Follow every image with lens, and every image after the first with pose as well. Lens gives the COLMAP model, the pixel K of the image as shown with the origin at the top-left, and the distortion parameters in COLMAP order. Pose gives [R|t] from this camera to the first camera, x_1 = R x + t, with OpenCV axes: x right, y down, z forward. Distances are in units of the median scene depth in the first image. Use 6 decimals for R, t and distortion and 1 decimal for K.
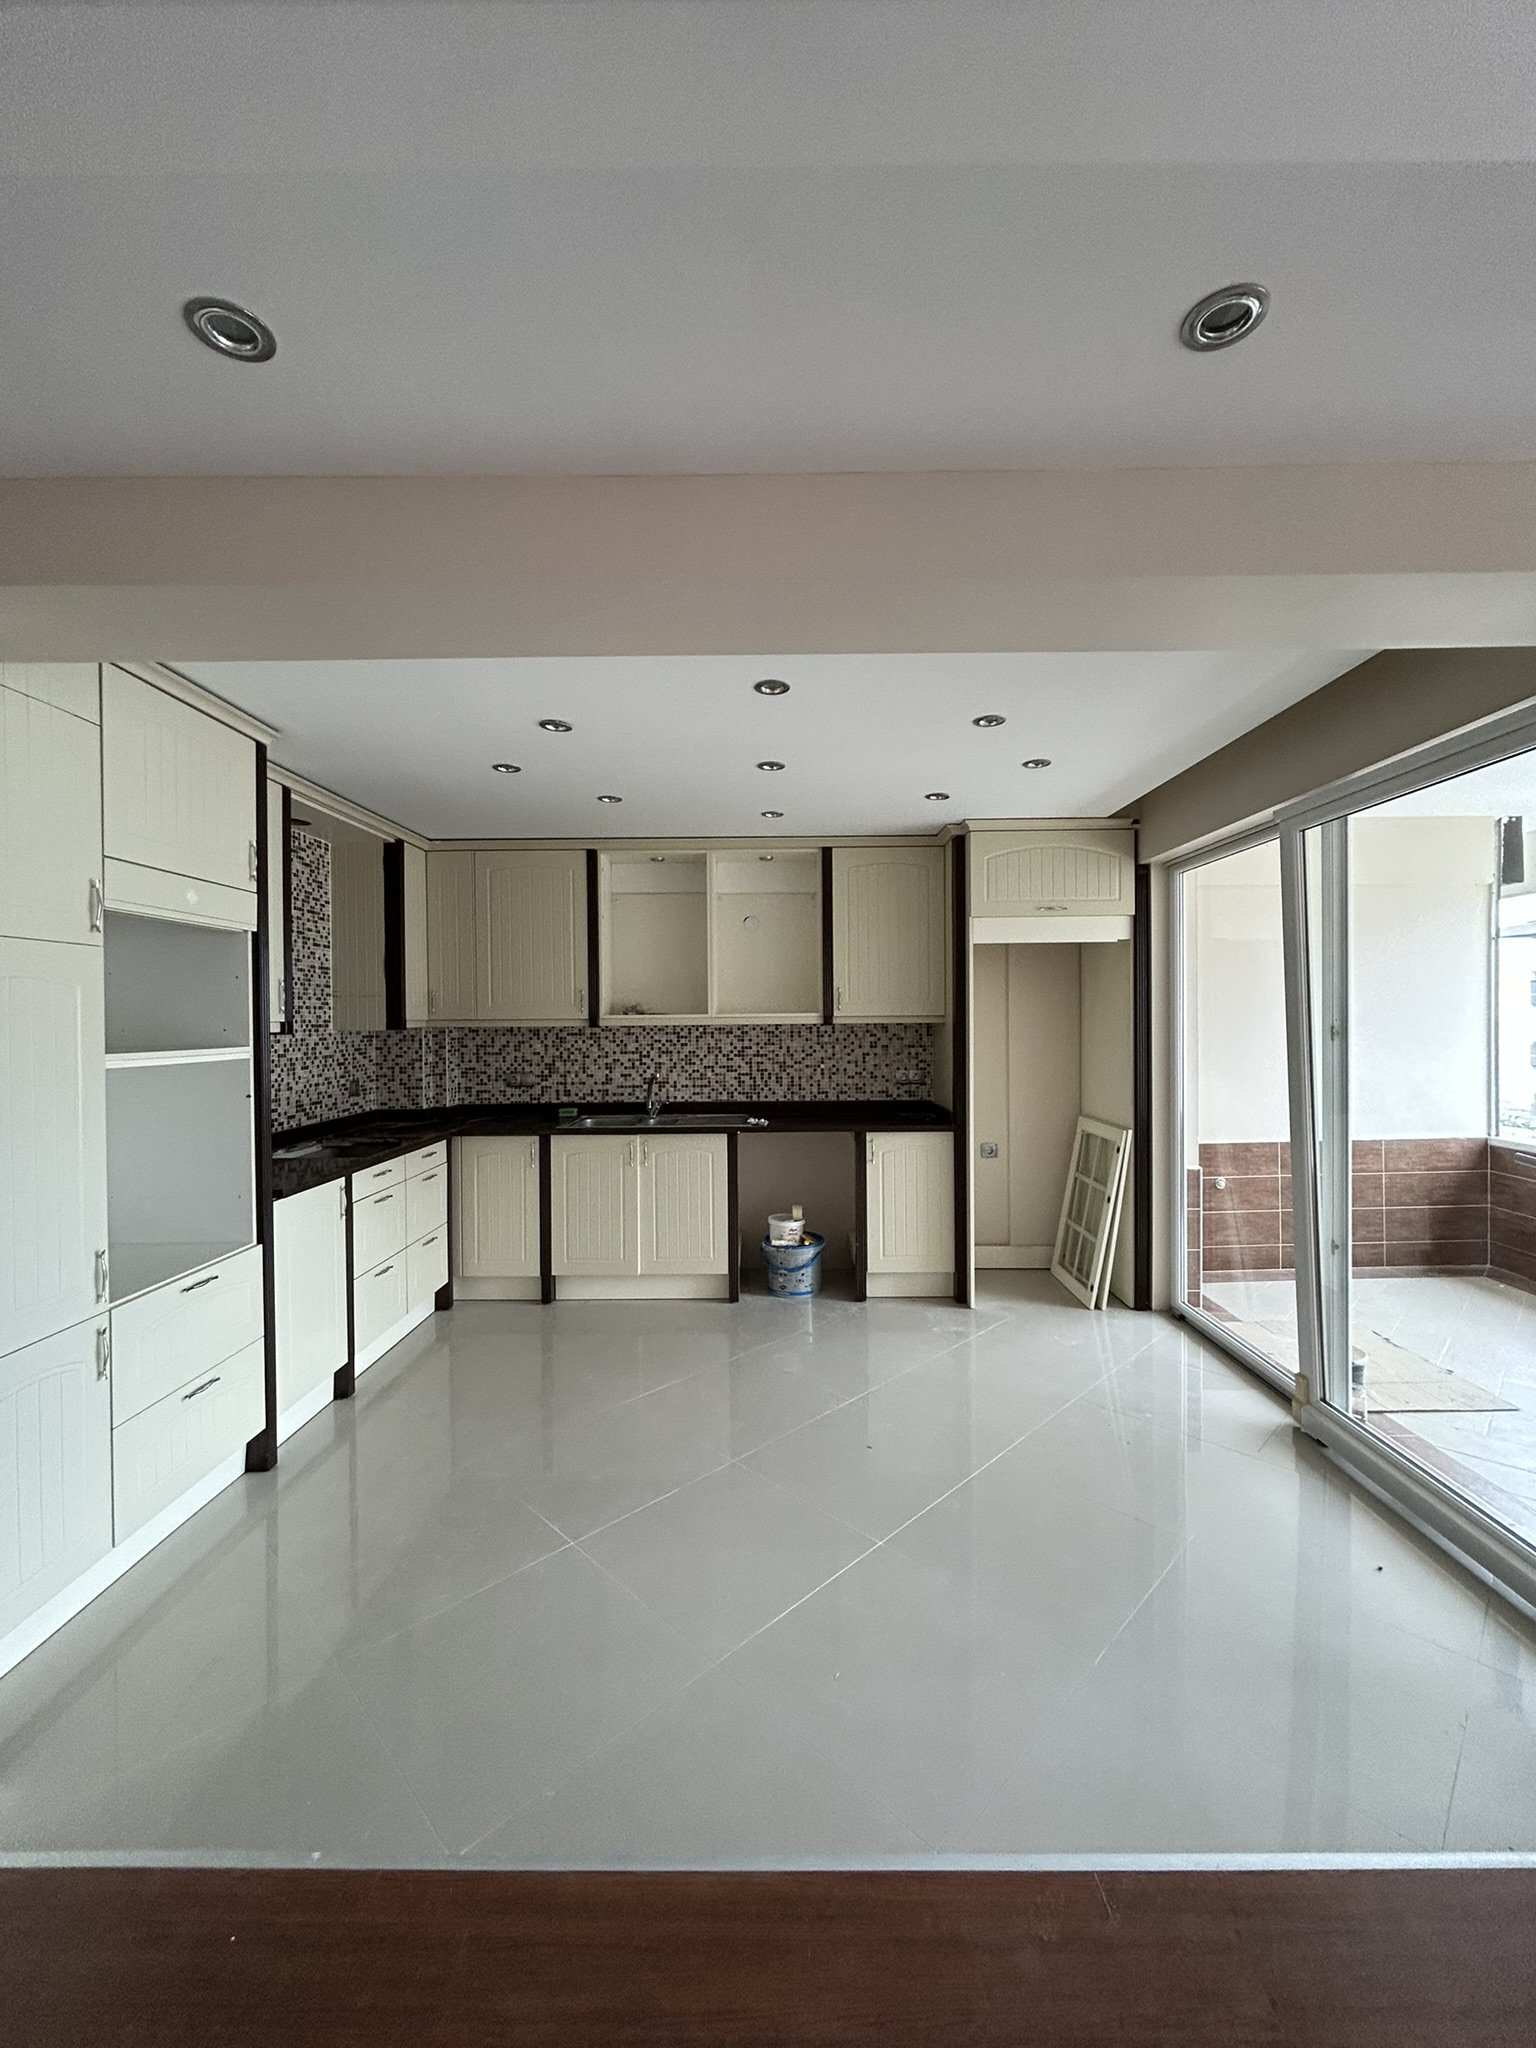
lens RADIAL K [[826.5, 0, 780.7], [0, 826.5, 1019.4], [0, 0, 1]] dist [-0.001707, 0.001054]
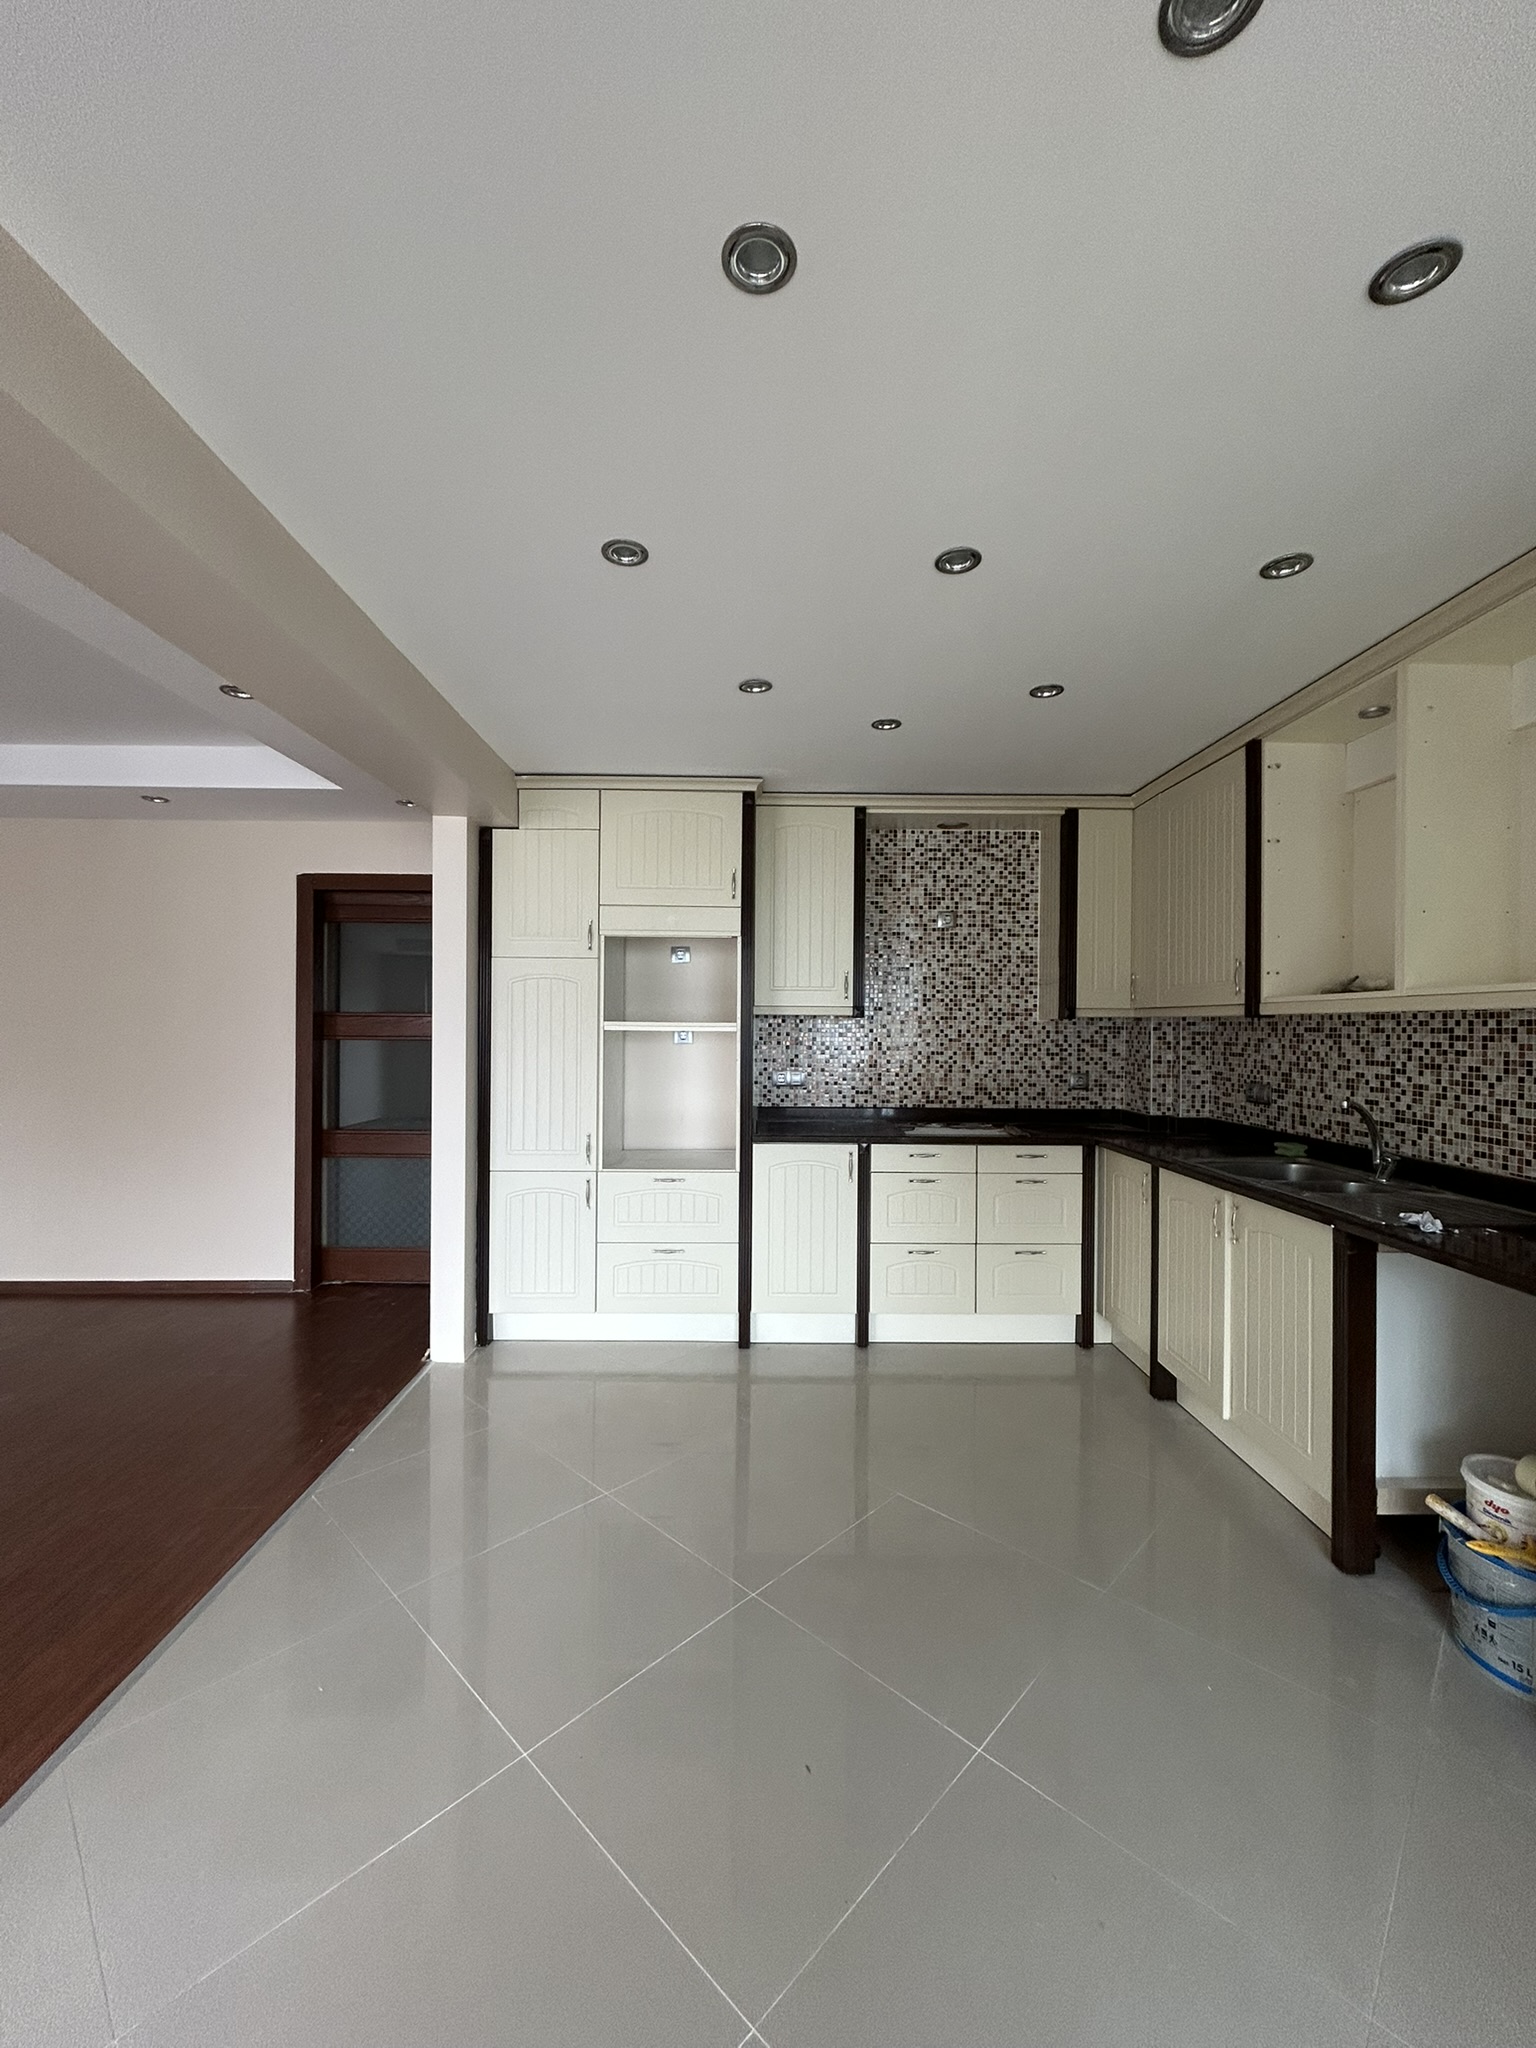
lens RADIAL K [[826.5, 0, 764.2], [0, 826.5, 1023.9], [0, 0, 1]] dist [-0.001707, 0.001054]
pose [[0.007160, 0.005820, -0.999957, 0.422230], [-0.012078, 0.999911, 0.005734, 0.016174], [0.999901, 0.012036, 0.007229, 0.628627]]
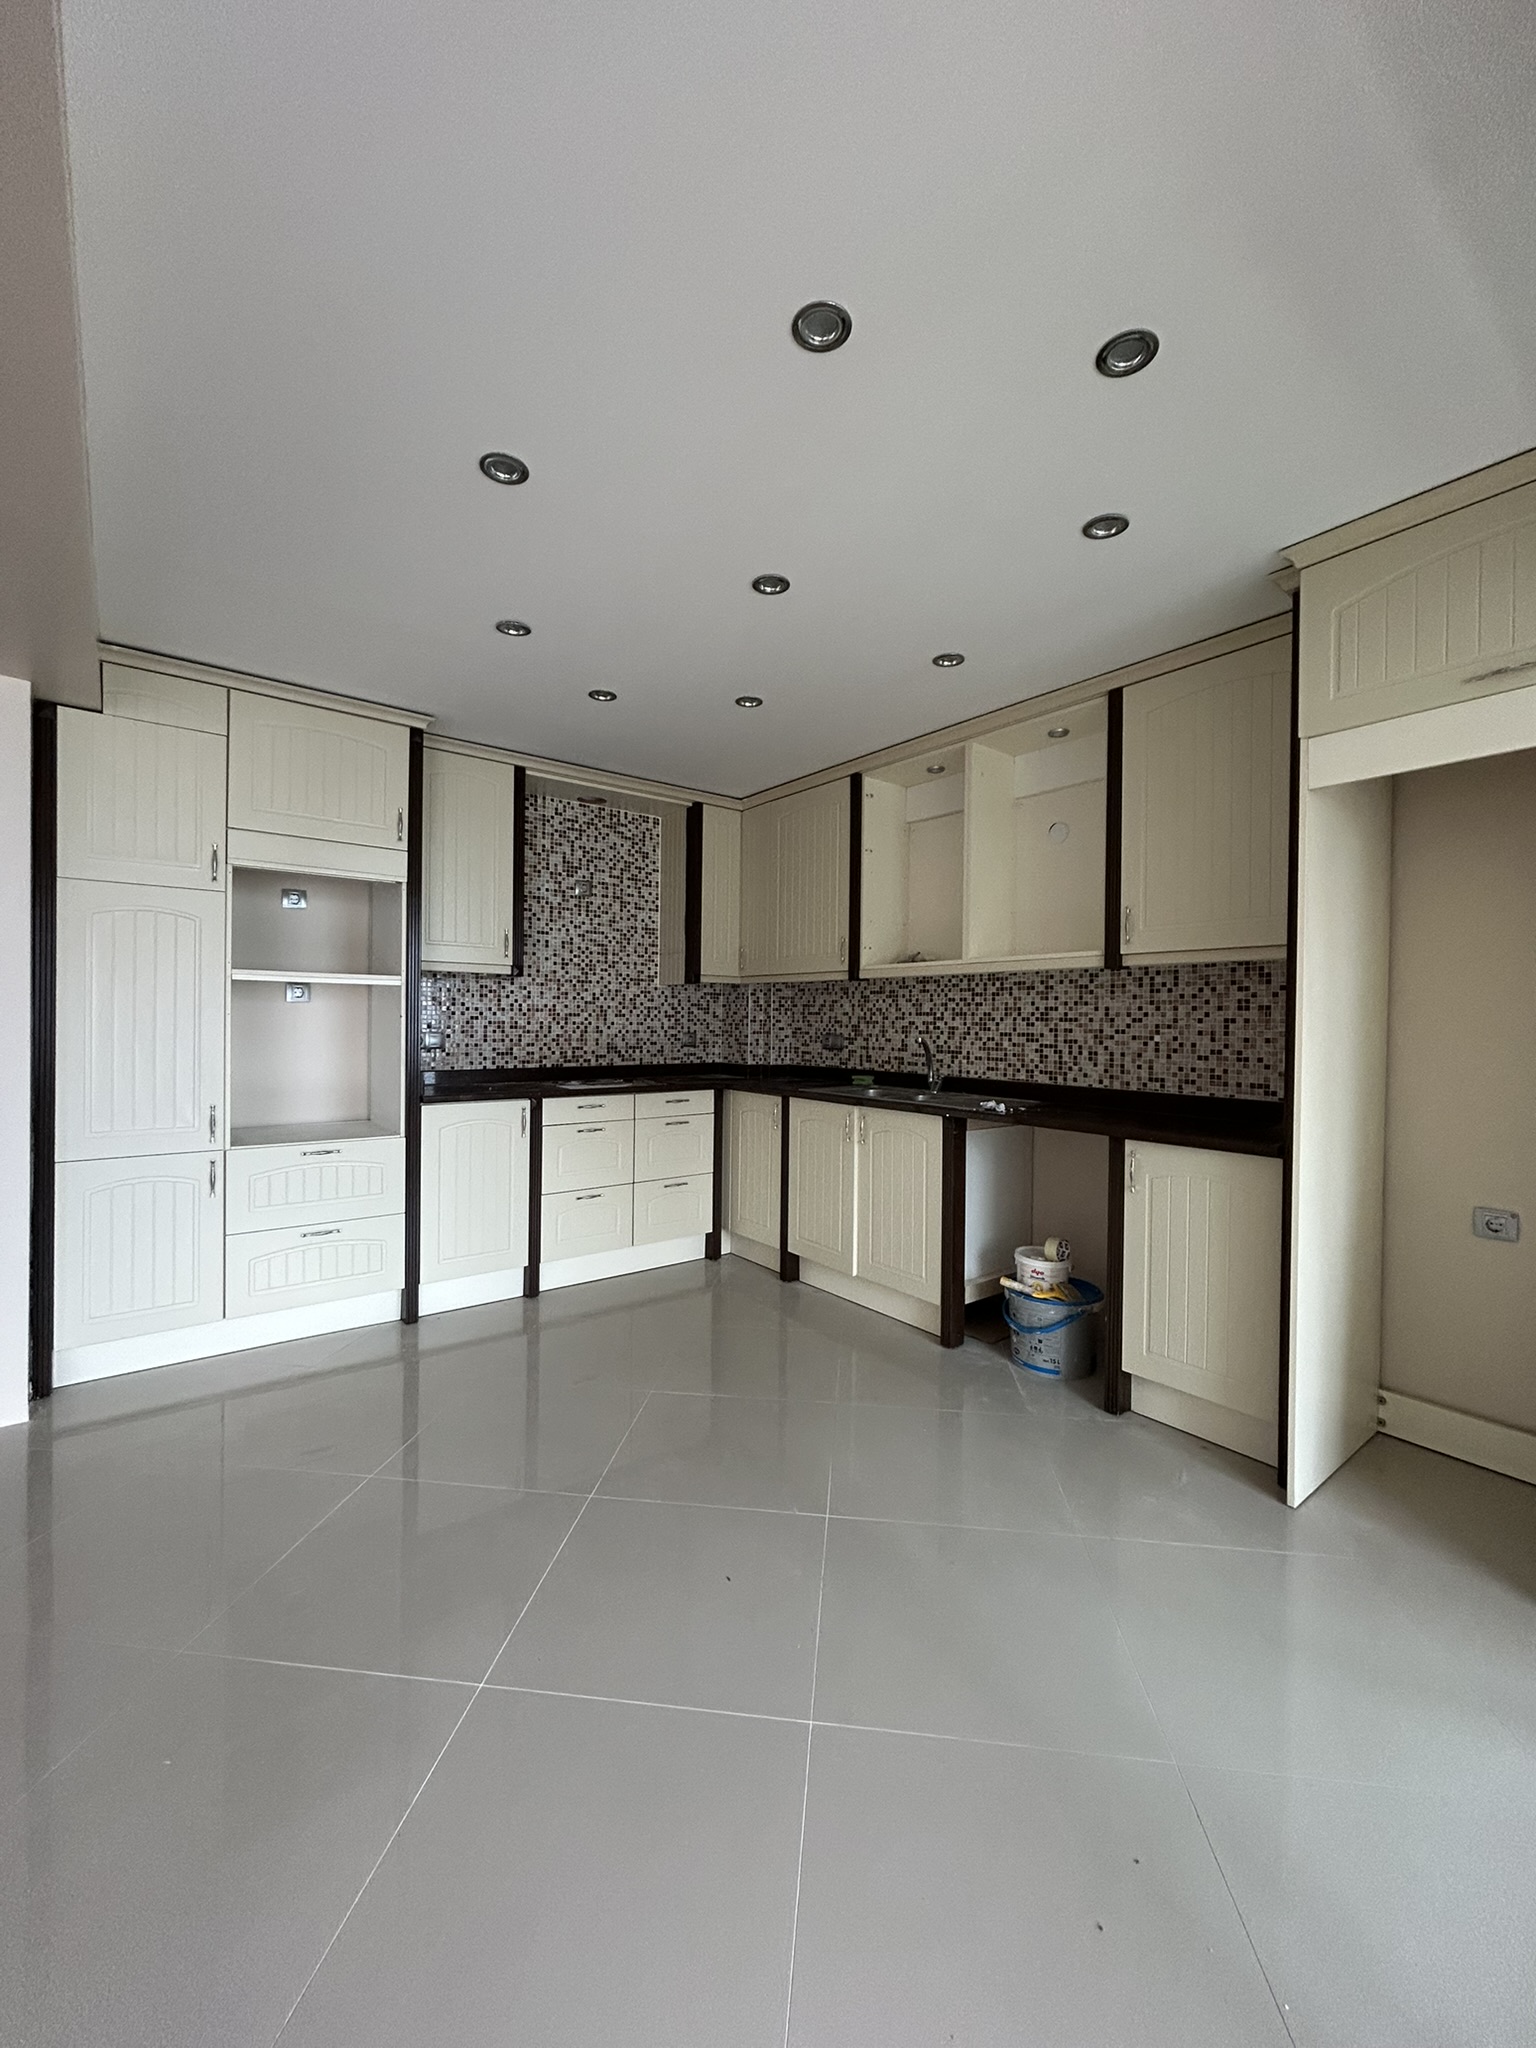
lens RADIAL K [[826.5, 0, 768.7], [0, 826.5, 1023.7], [0, 0, 1]] dist [-0.001707, 0.001054]
pose [[0.611235, 0.018485, -0.791234, 0.410634], [-0.019550, 0.999775, 0.008254, 0.050708], [0.791208, 0.010423, 0.611458, 0.411741]]
